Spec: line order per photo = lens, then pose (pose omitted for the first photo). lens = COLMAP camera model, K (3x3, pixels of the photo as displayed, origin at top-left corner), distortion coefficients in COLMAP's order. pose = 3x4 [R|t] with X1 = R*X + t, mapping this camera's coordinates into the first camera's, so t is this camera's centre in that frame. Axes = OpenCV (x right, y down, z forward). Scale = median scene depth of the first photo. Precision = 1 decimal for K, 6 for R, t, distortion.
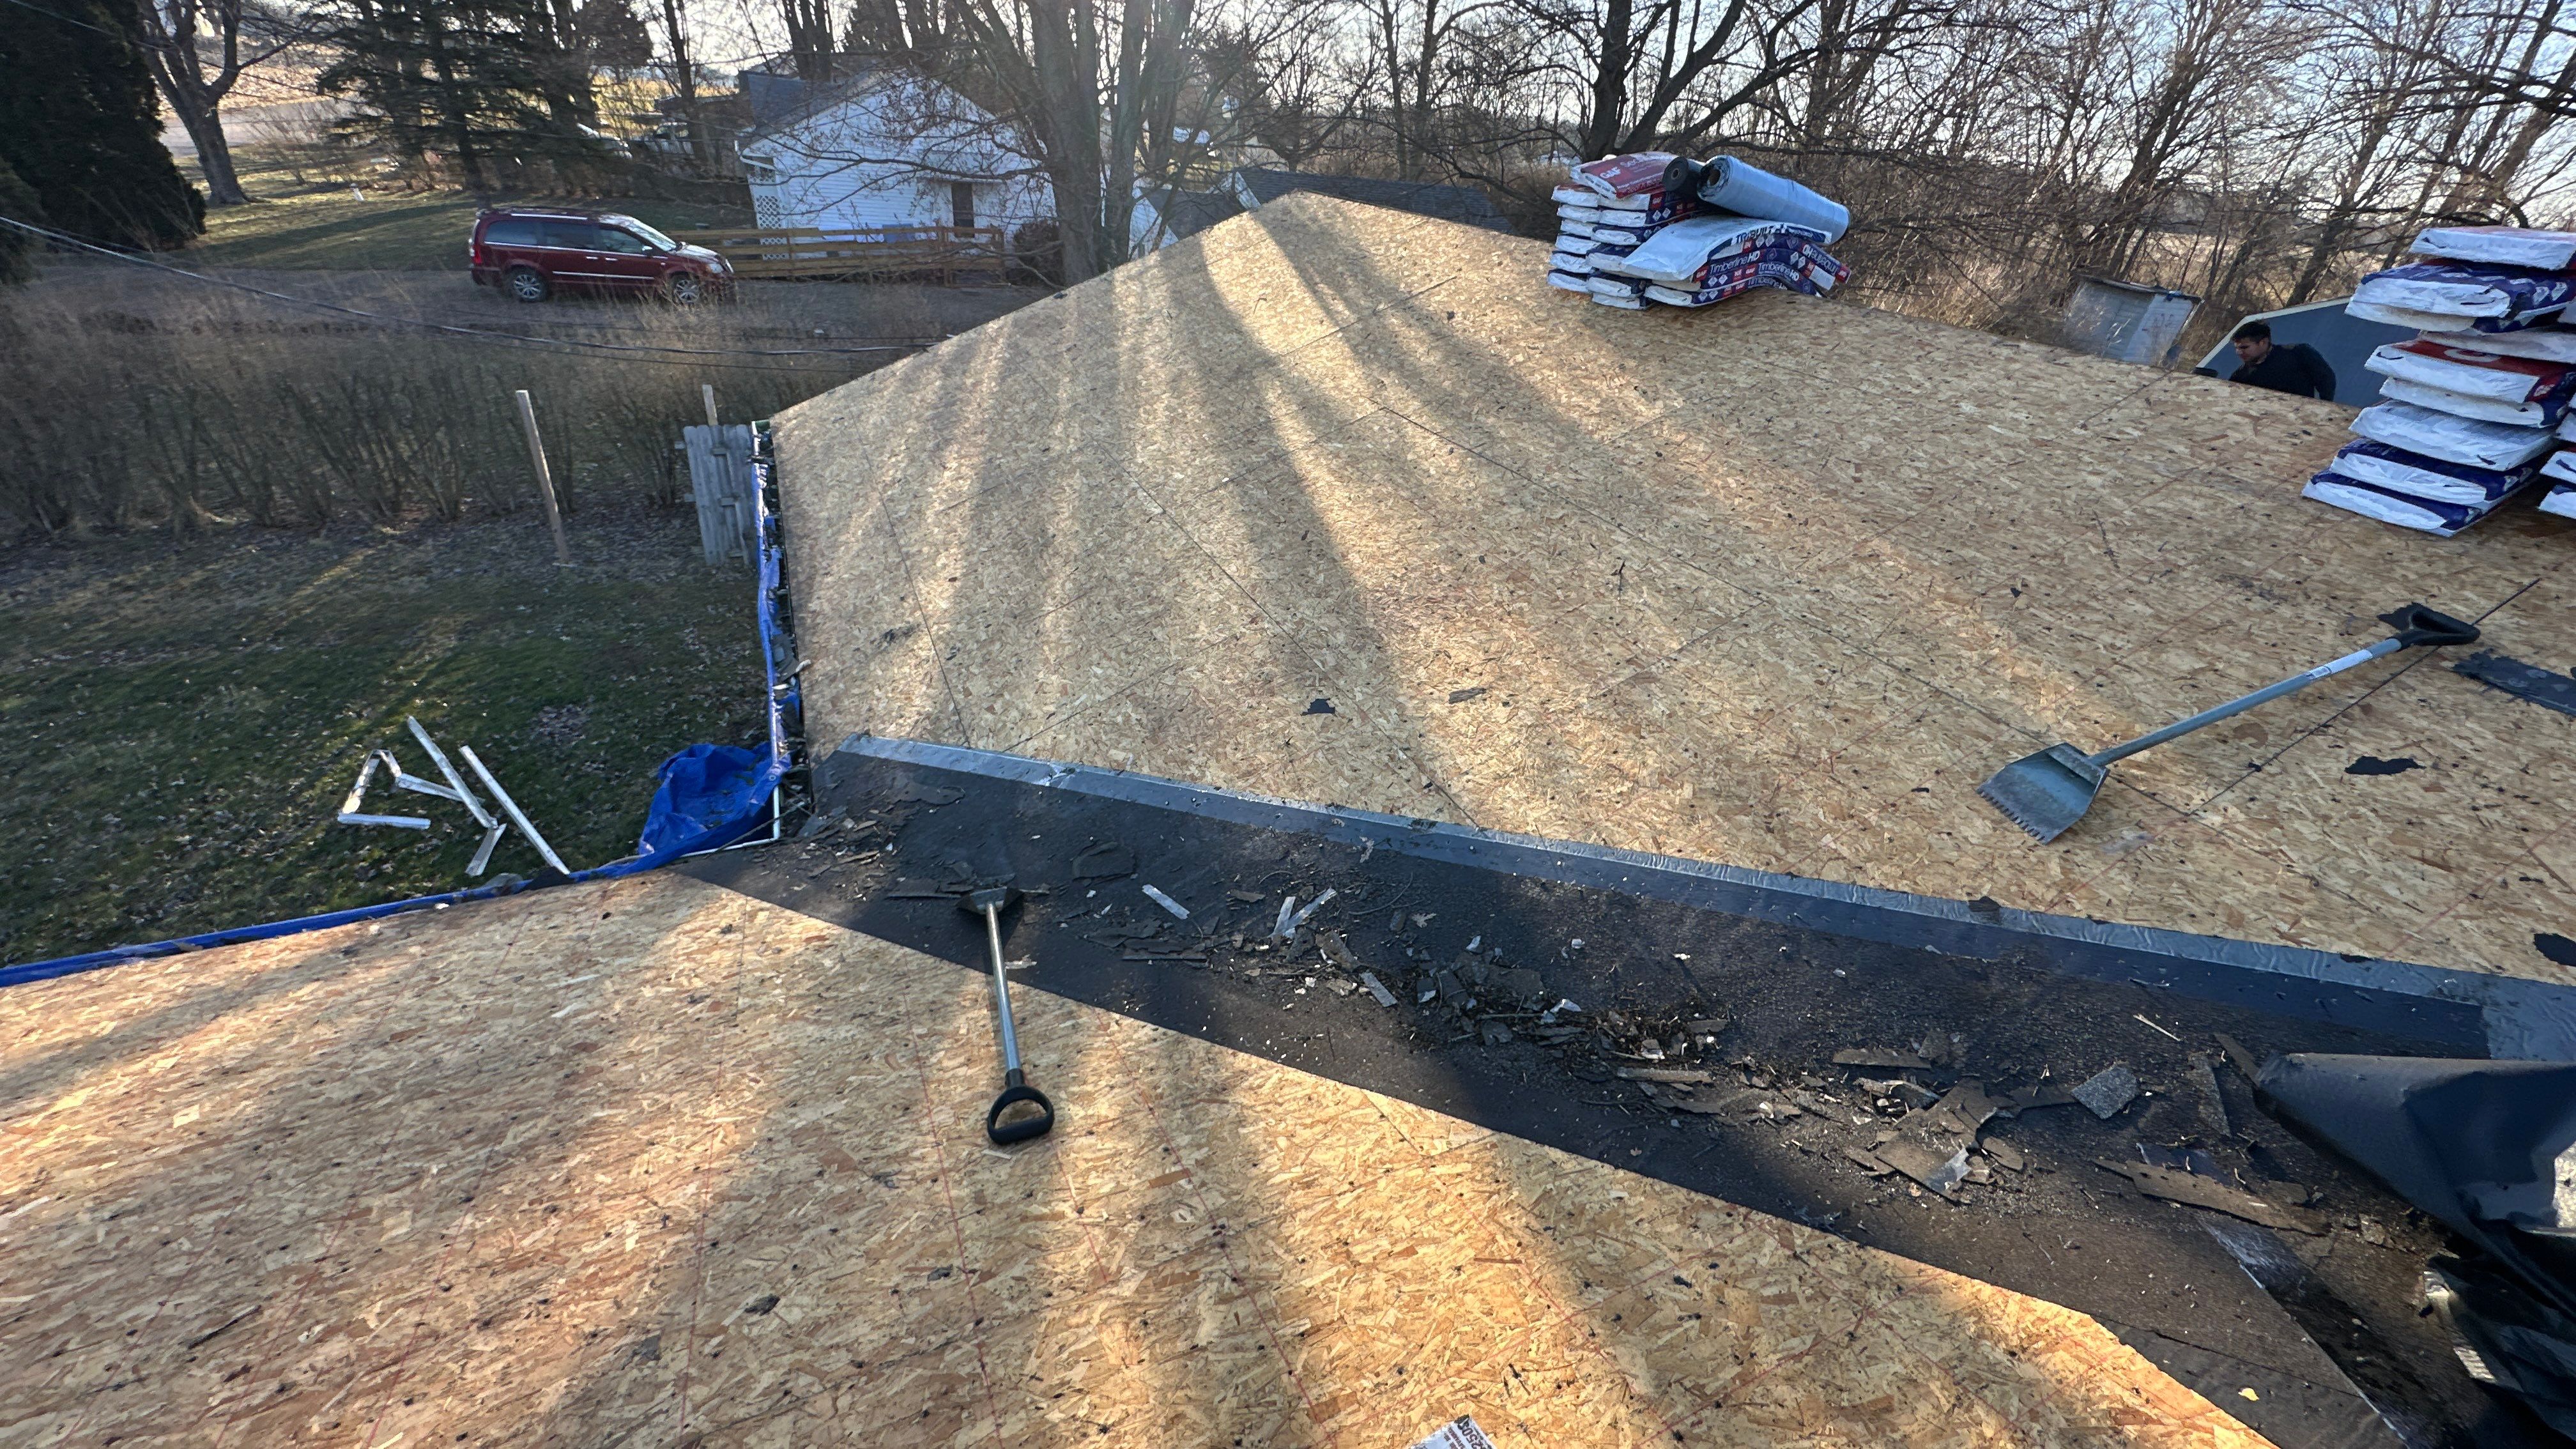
lens RADIAL K [[1020.3, 0, 1288.0], [0, 1020.3, 724.5], [0, 0, 1]] dist [-0.006116, 0.000102]
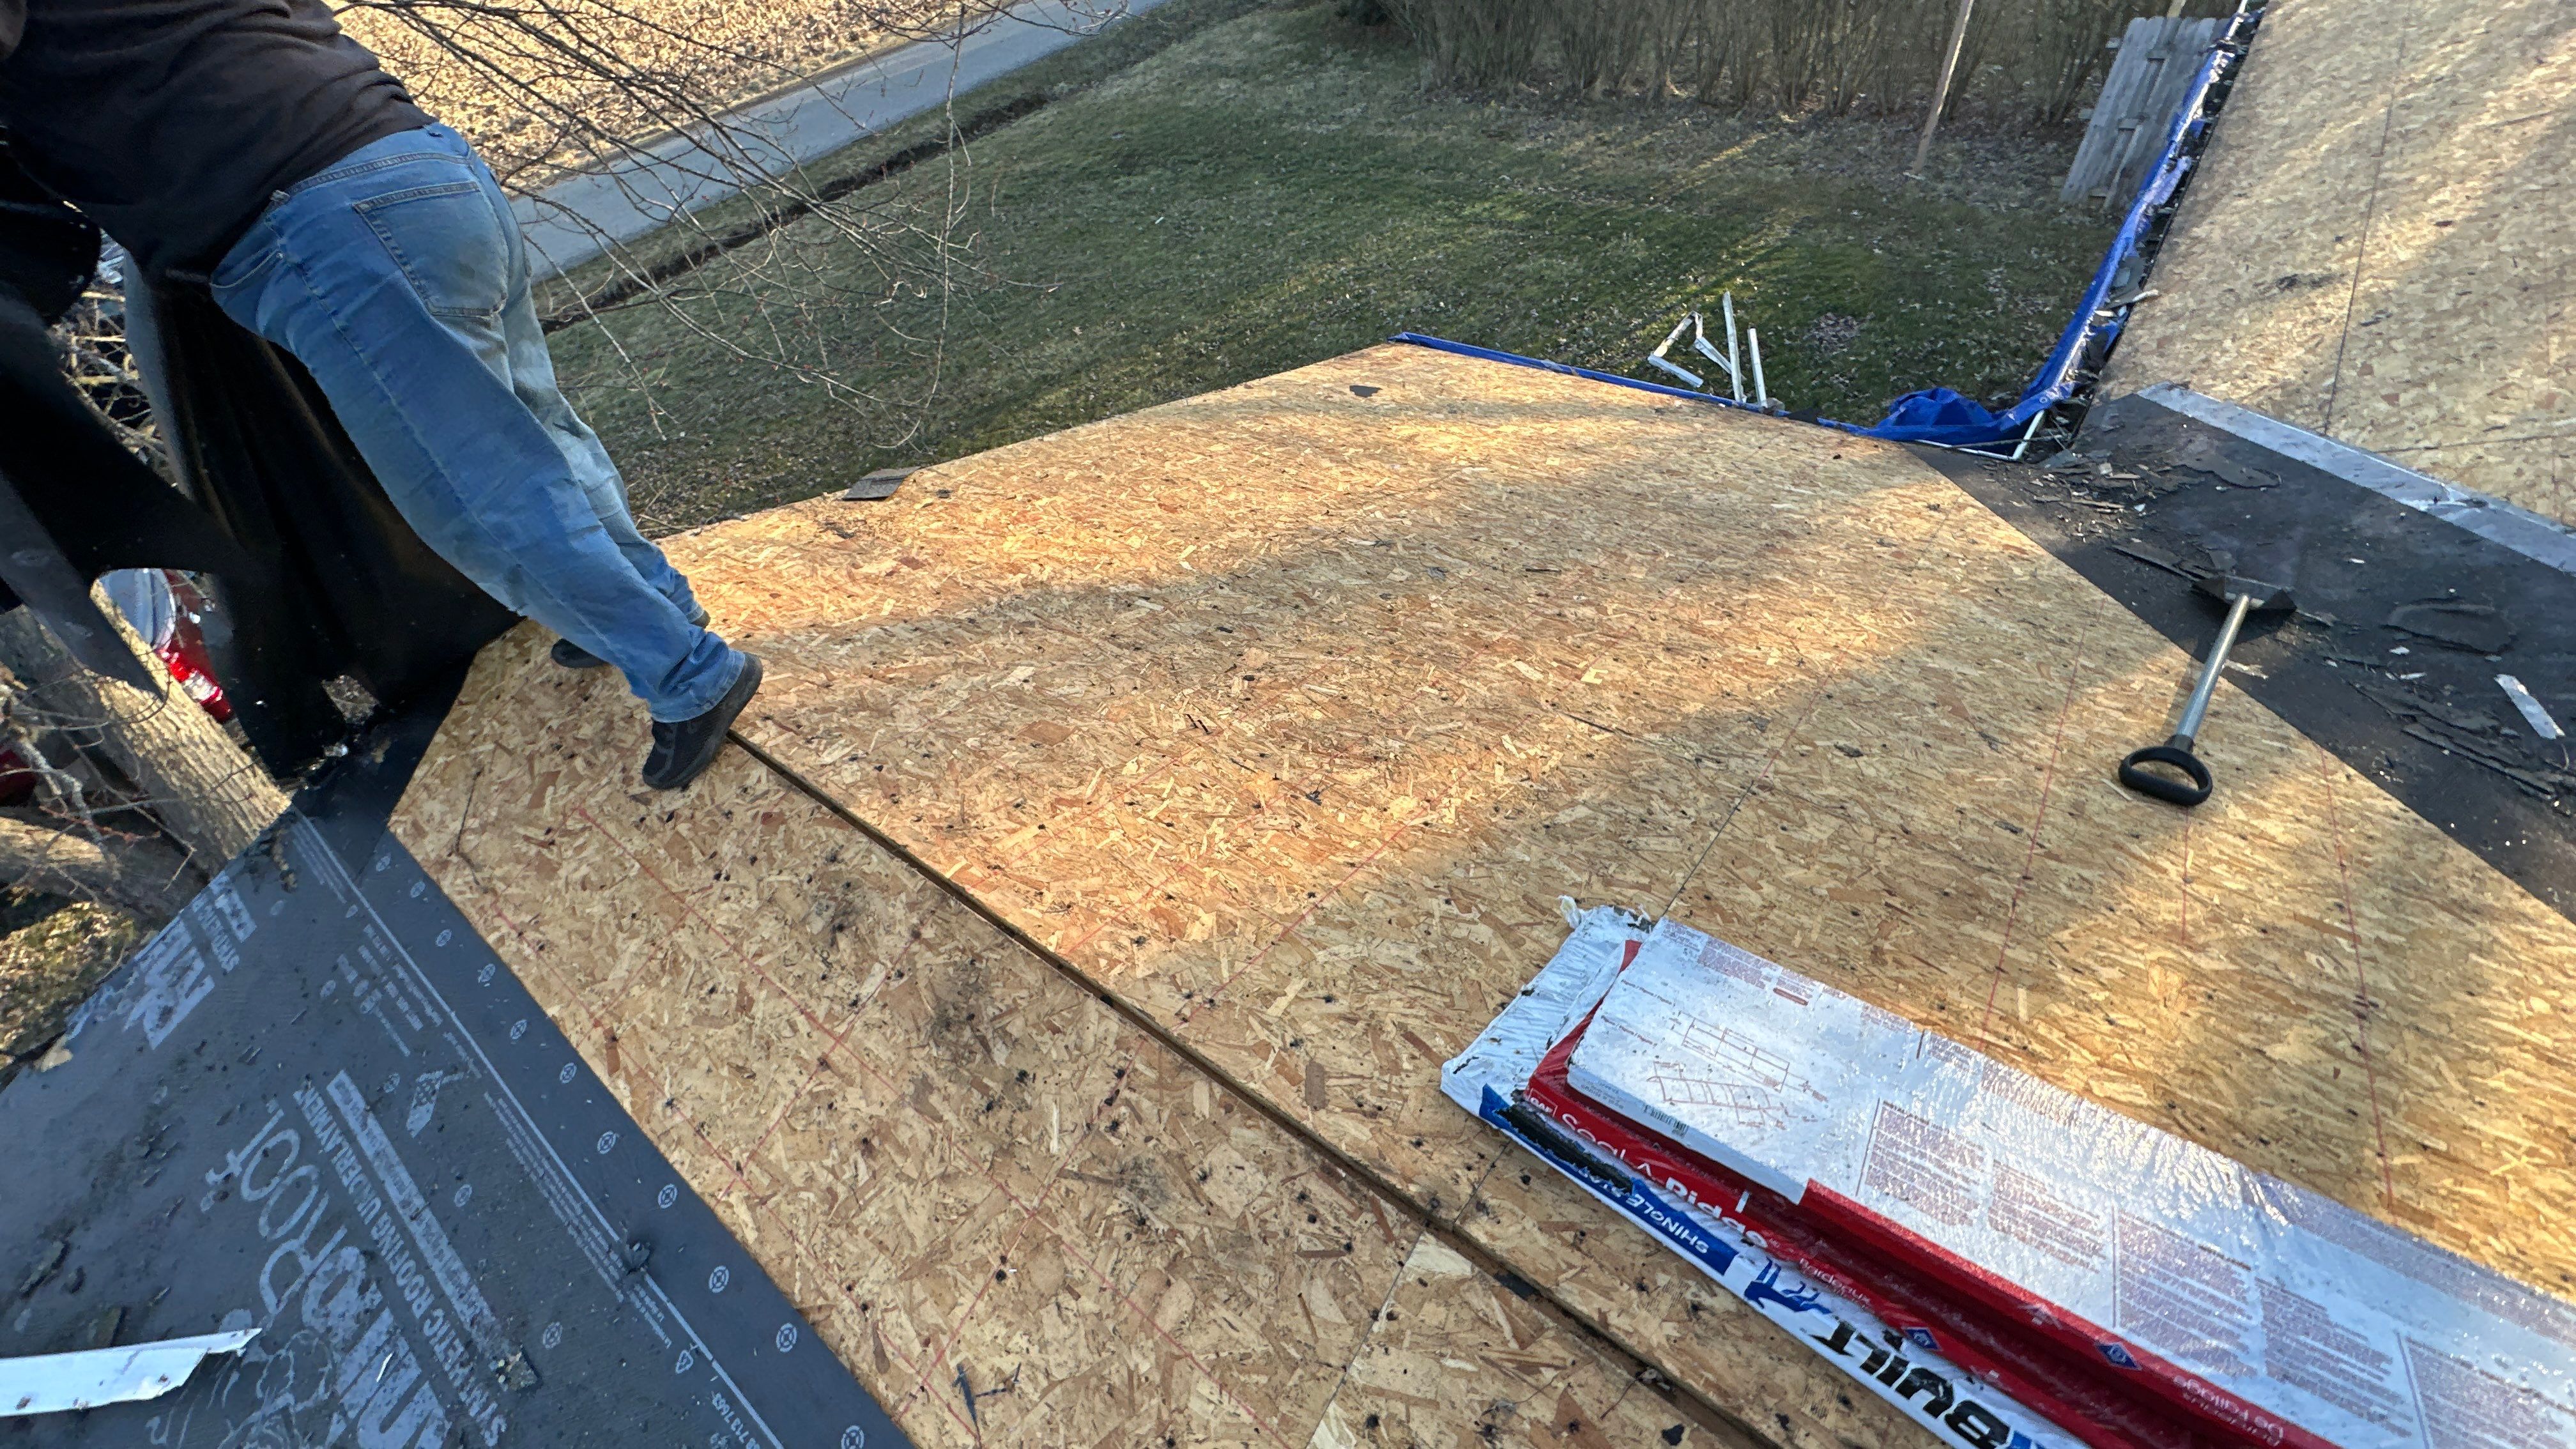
lens RADIAL K [[1020.3, 0, 1288.0], [0, 1020.3, 724.5], [0, 0, 1]] dist [-0.006116, 0.000102]
pose [[0.445110, 0.531212, -0.720896, 0.004823], [-0.289362, 0.847177, 0.445602, 0.088954], [0.847435, 0.010258, 0.530800, -0.057801]]
